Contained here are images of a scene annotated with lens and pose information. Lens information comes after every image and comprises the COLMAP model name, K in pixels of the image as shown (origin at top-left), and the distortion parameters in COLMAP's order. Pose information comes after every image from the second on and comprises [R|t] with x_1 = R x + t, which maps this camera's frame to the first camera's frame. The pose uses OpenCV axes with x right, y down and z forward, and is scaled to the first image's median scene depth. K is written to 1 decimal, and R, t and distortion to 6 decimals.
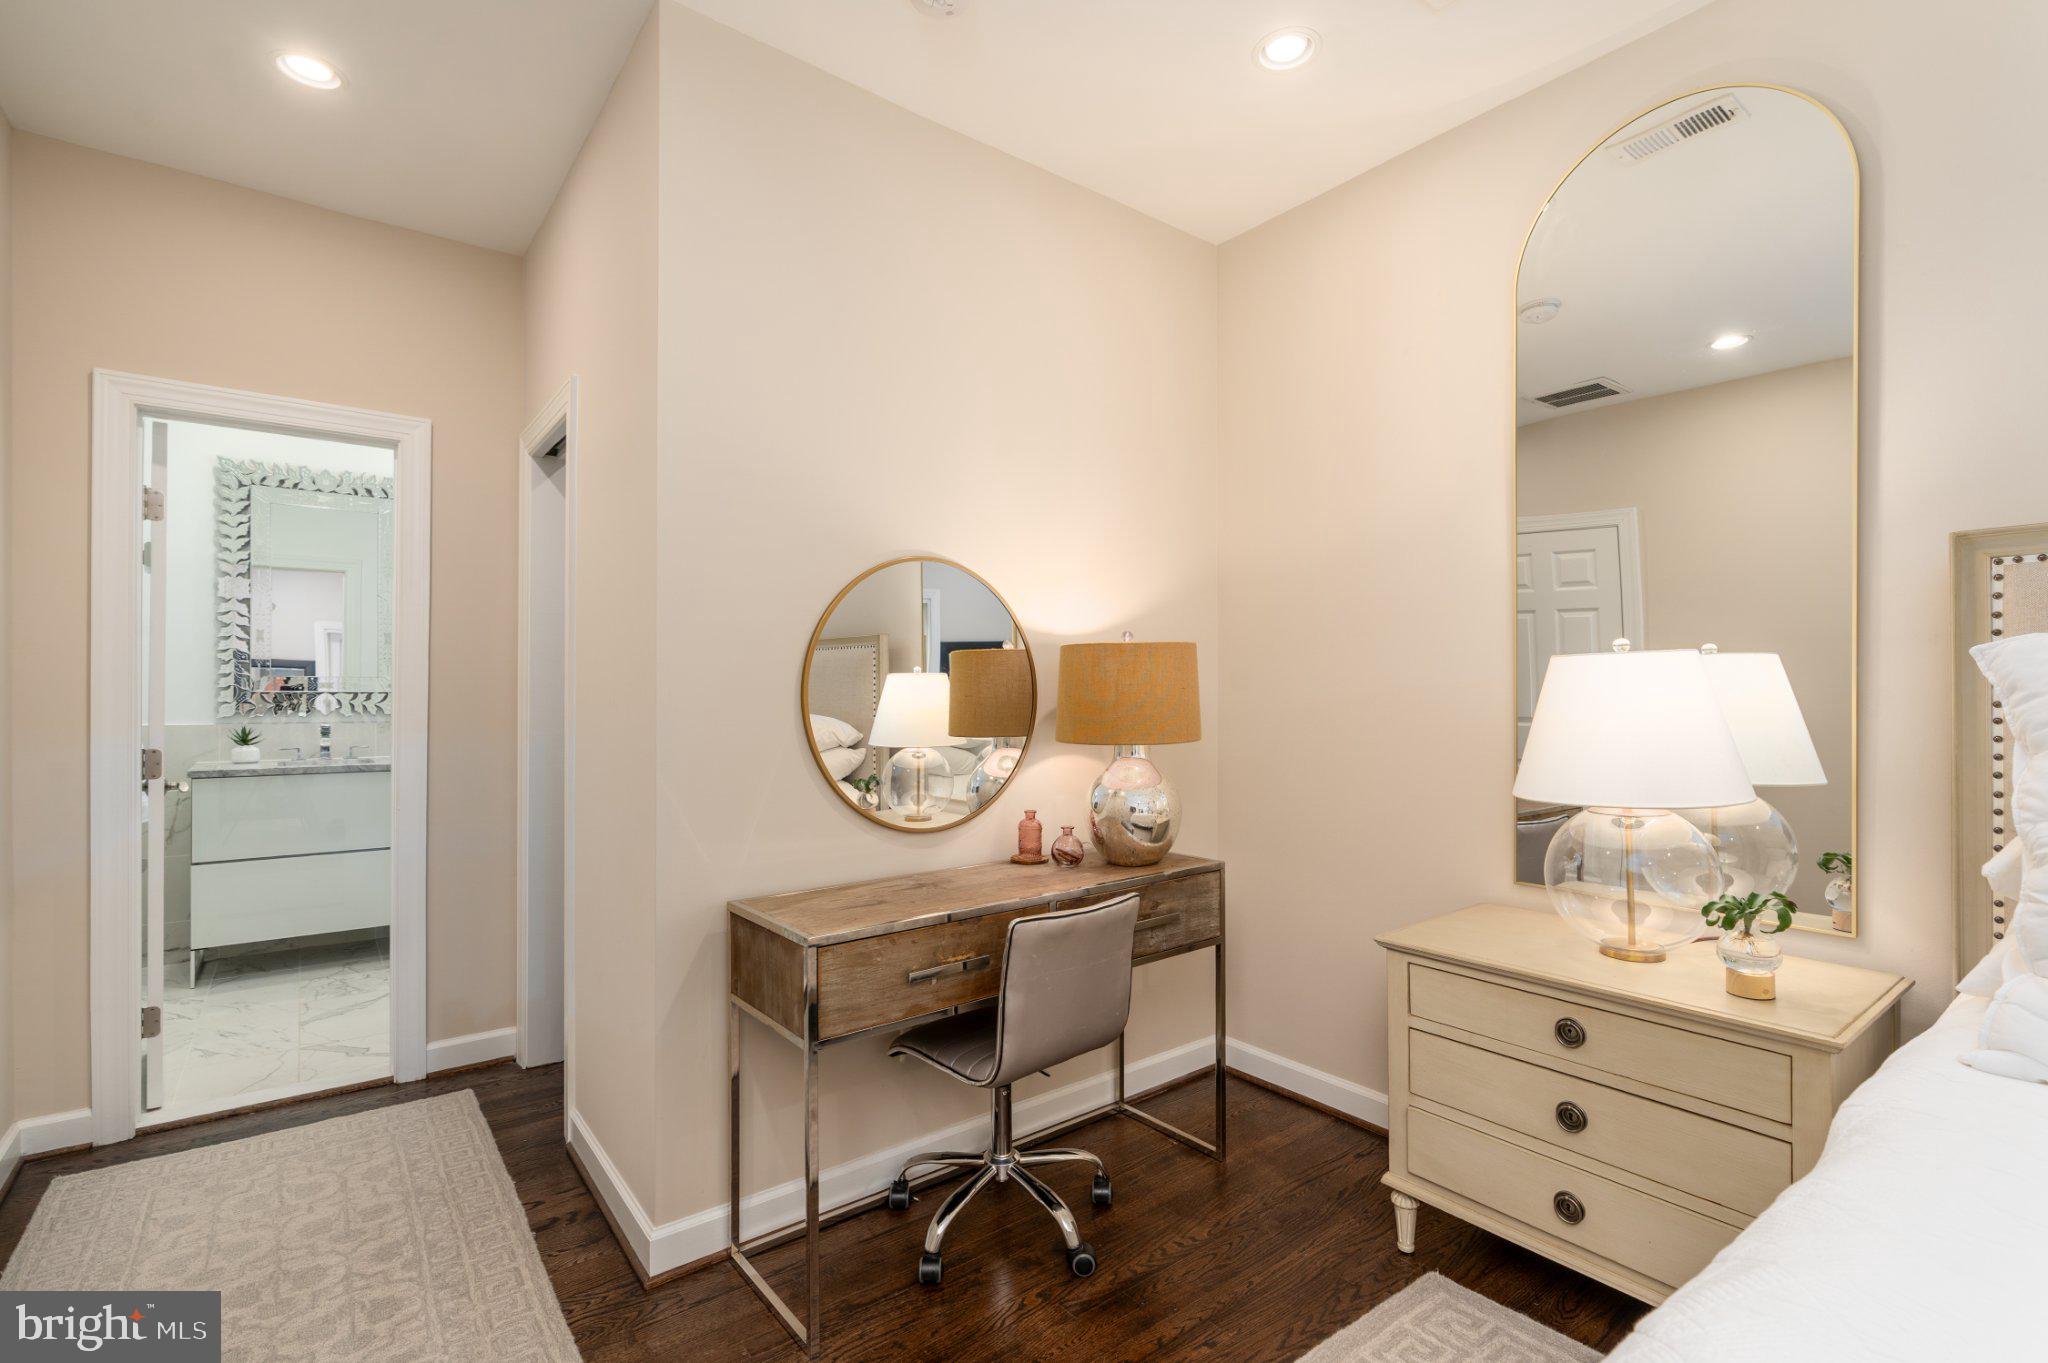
lens RADIAL K [[935.4, 0, 1017.9], [0, 935.4, 682.9], [0, 0, 1]] dist [0.001926, 0.000238]
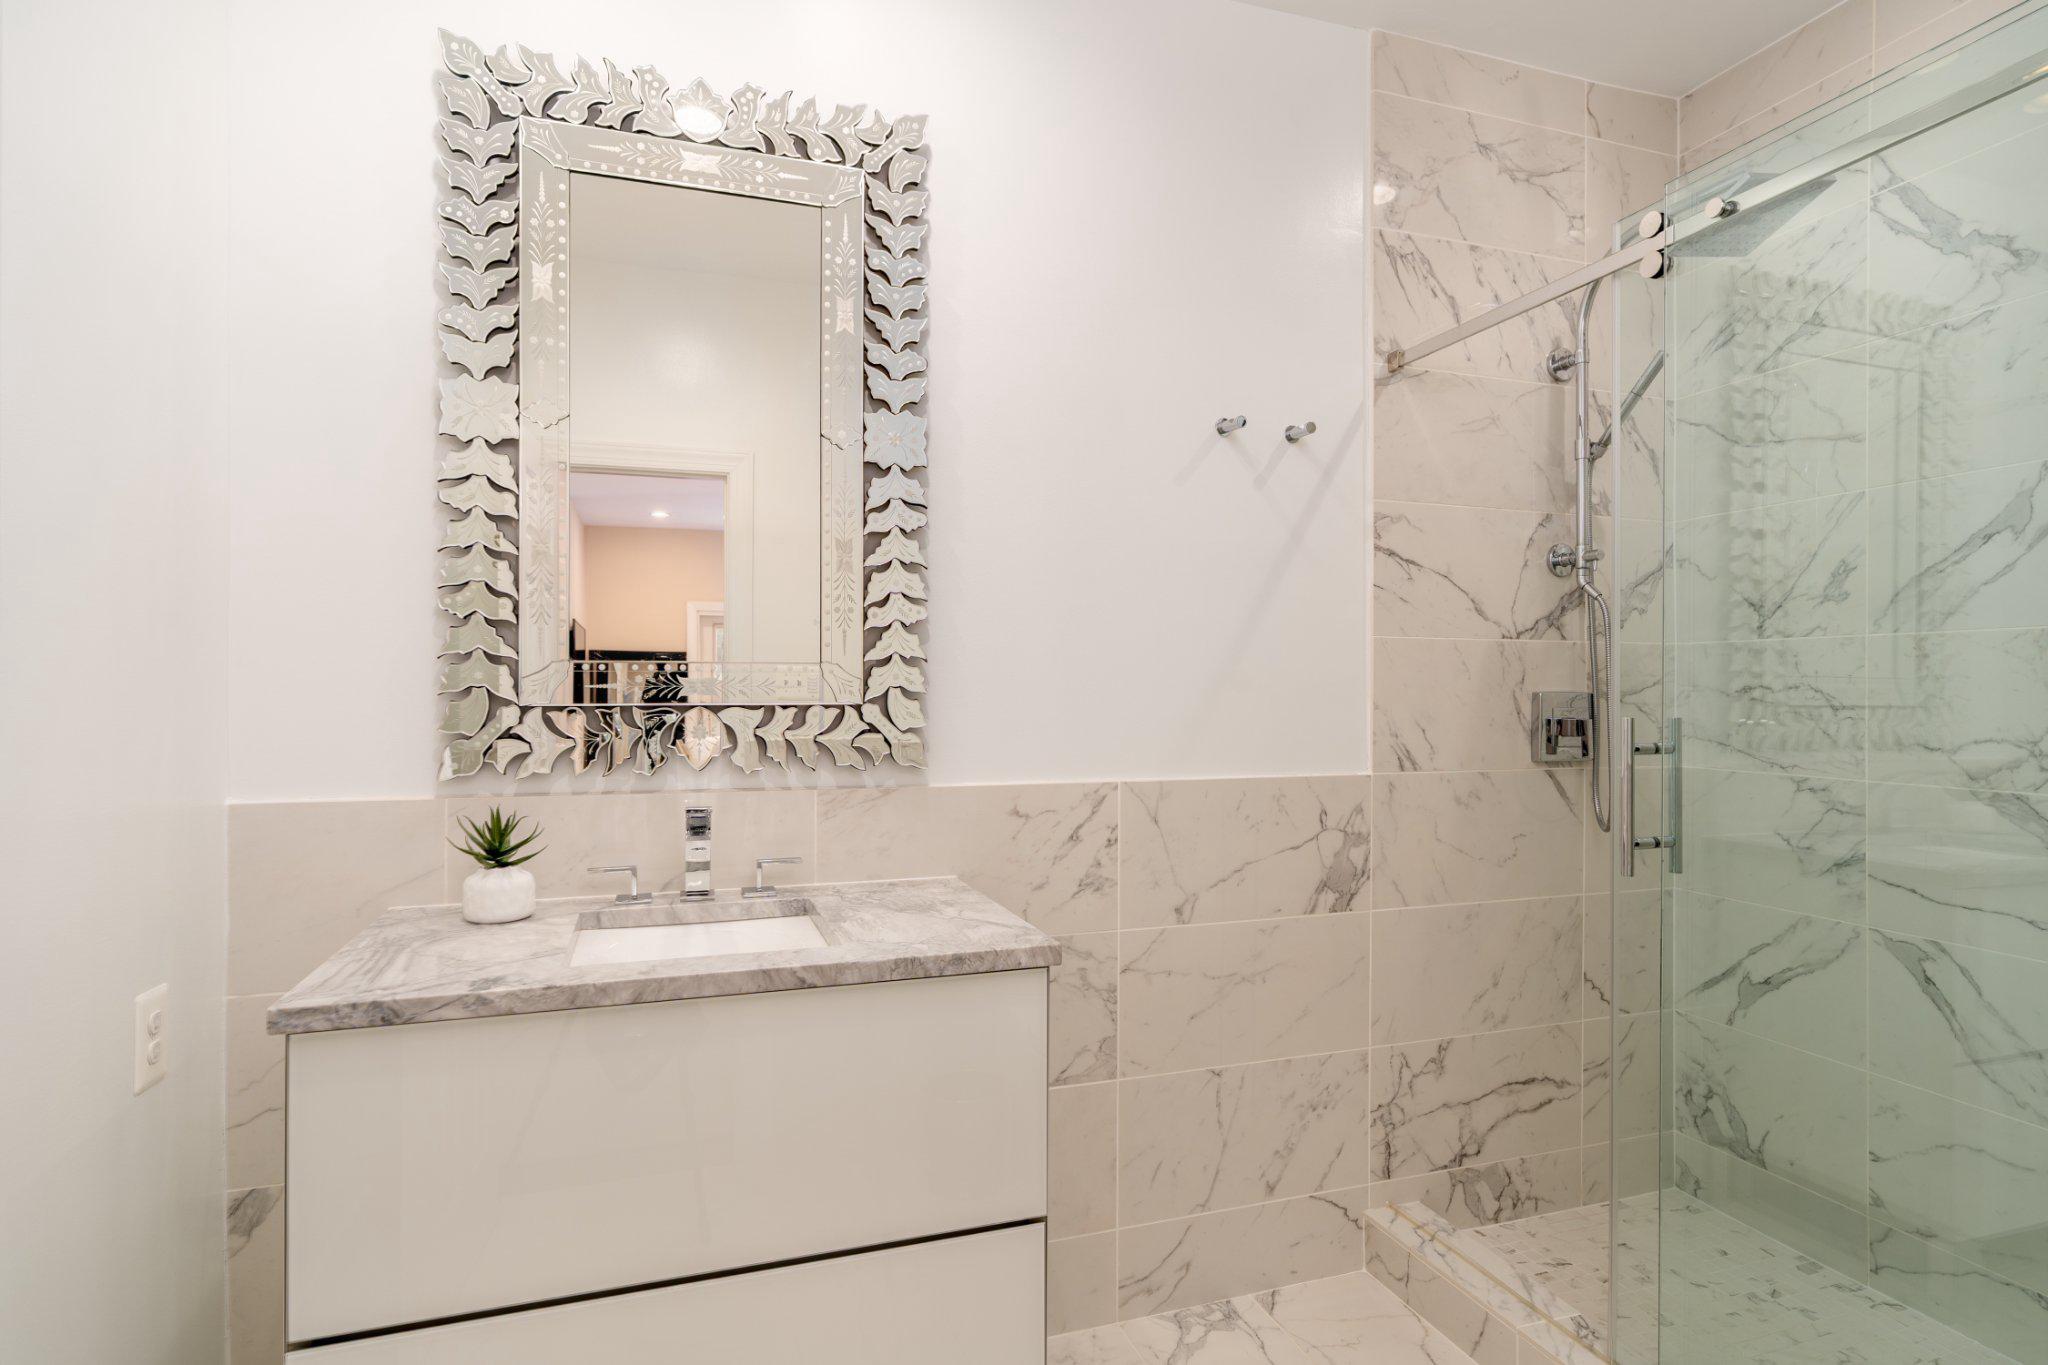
lens RADIAL K [[1048.7, 0, 1027.8], [0, 1048.7, 673.8], [0, 0, 1]] dist [-0.001220, 0.000297]
pose [[0.942744, 0.002498, -0.333508, -0.510654], [-0.000865, 0.999987, 0.005043, -0.004335], [0.333516, -0.004465, 0.942734, 0.696051]]
